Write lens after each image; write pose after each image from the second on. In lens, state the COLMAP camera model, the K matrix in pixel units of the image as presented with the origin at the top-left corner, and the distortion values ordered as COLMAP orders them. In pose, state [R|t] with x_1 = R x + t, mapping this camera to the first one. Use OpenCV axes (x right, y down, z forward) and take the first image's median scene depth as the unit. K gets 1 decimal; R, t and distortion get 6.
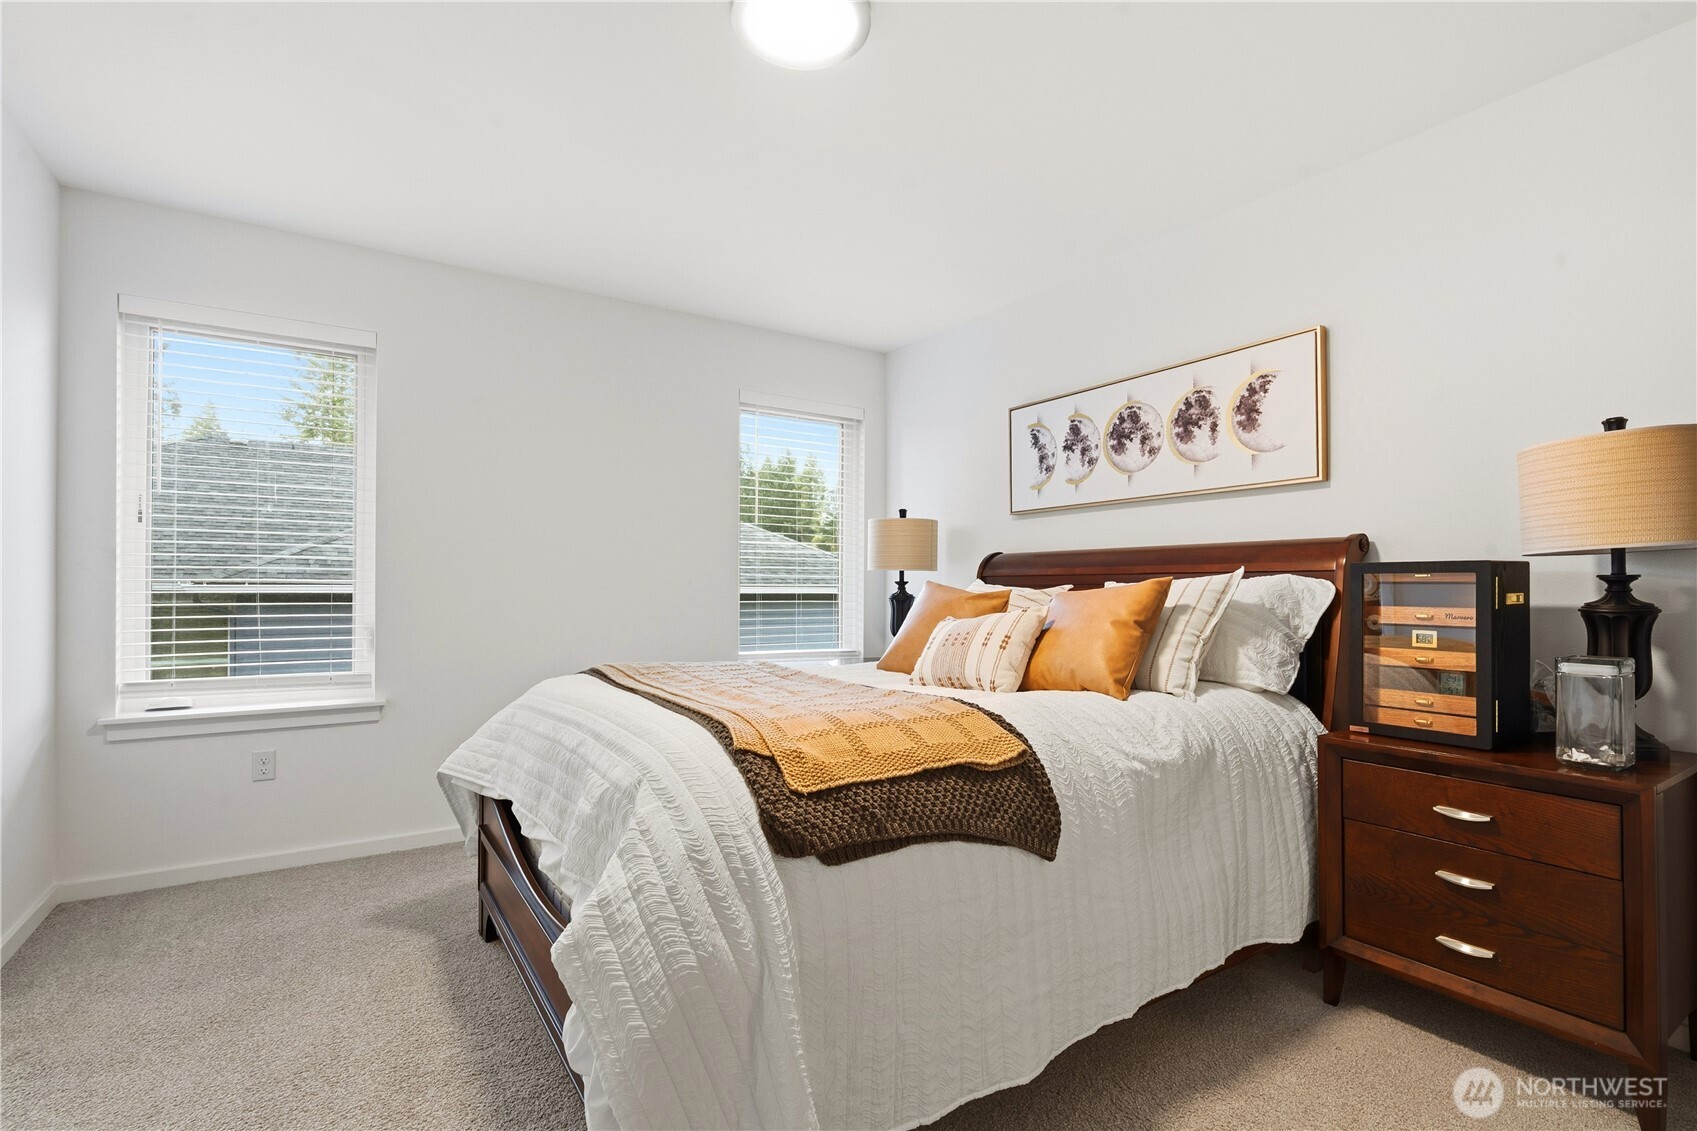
lens RADIAL K [[793.7, 0, 847.8], [0, 793.7, 590.5], [0, 0, 1]] dist [-0.002079, -0.000166]
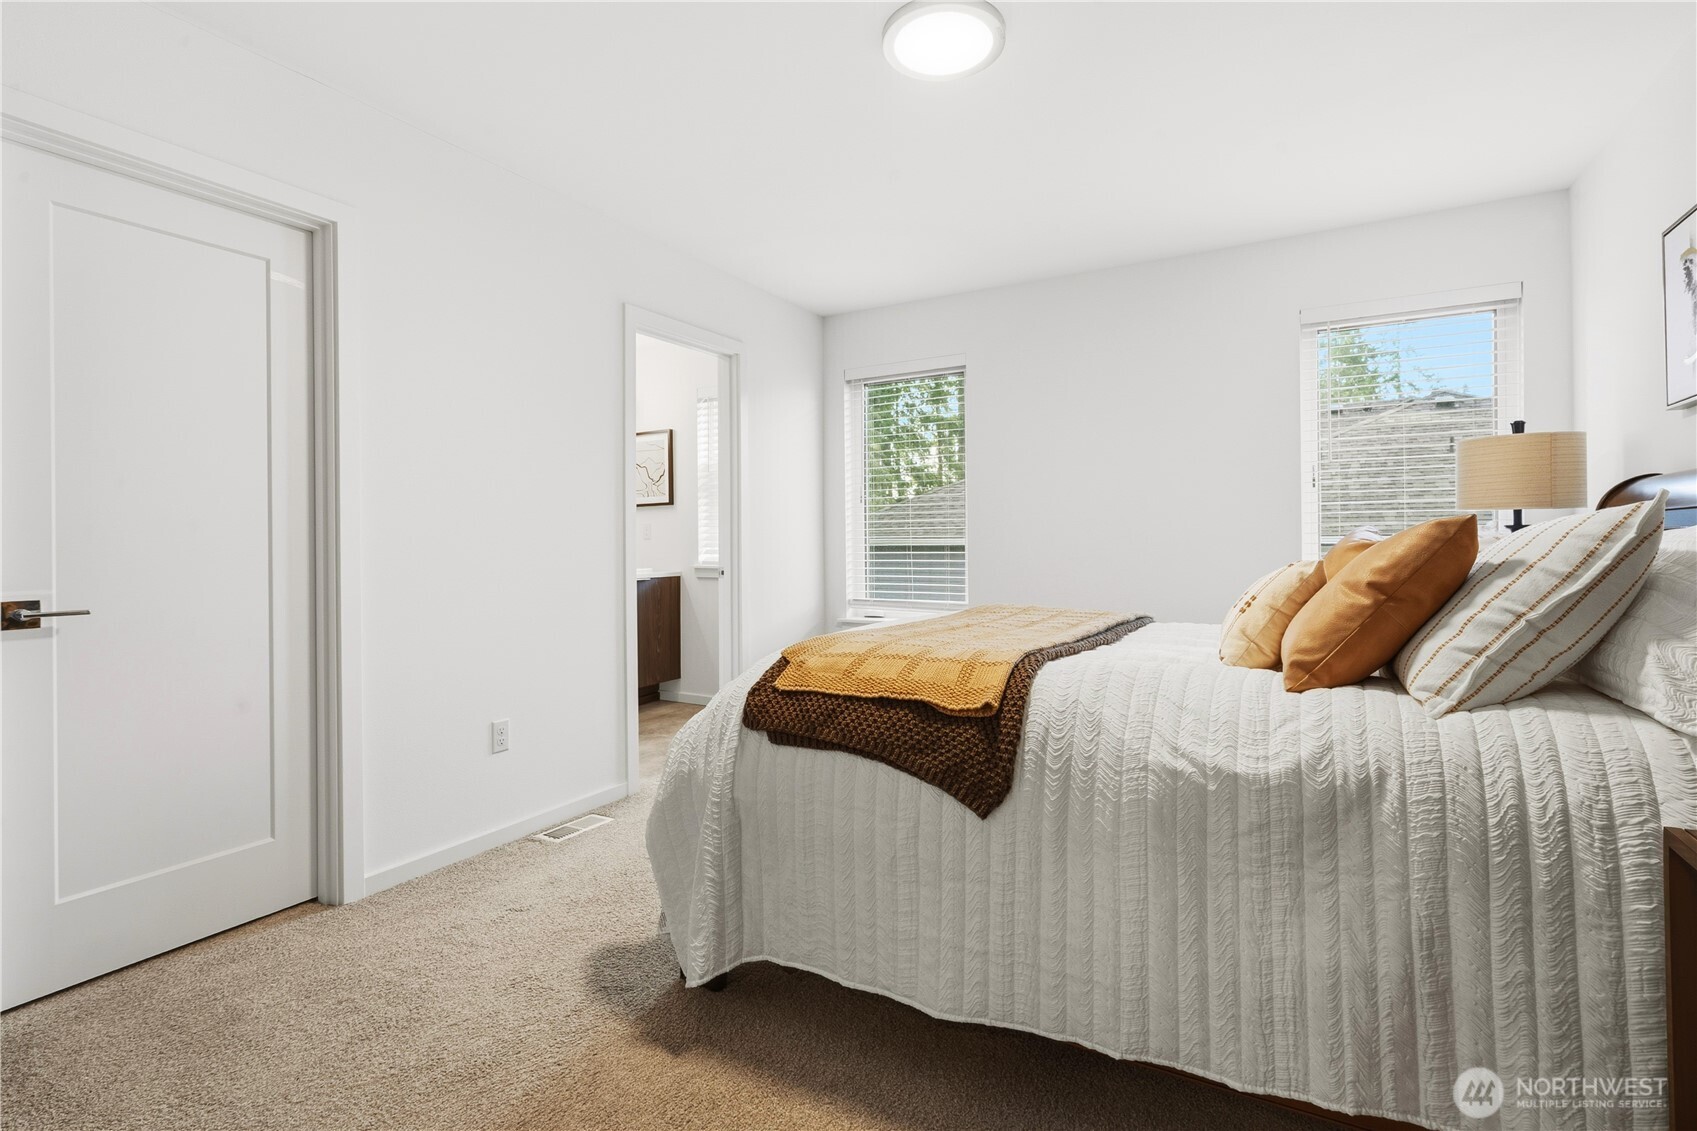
lens RADIAL K [[782.1, 0, 849.0], [0, 782.1, 545.4], [0, 0, 1]] dist [-0.000696, -0.000179]
pose [[0.451451, -0.003143, -0.892291, 0.830000], [0.007556, 0.999971, 0.000301, 0.003239], [0.892264, -0.006878, 0.451461, 0.338435]]
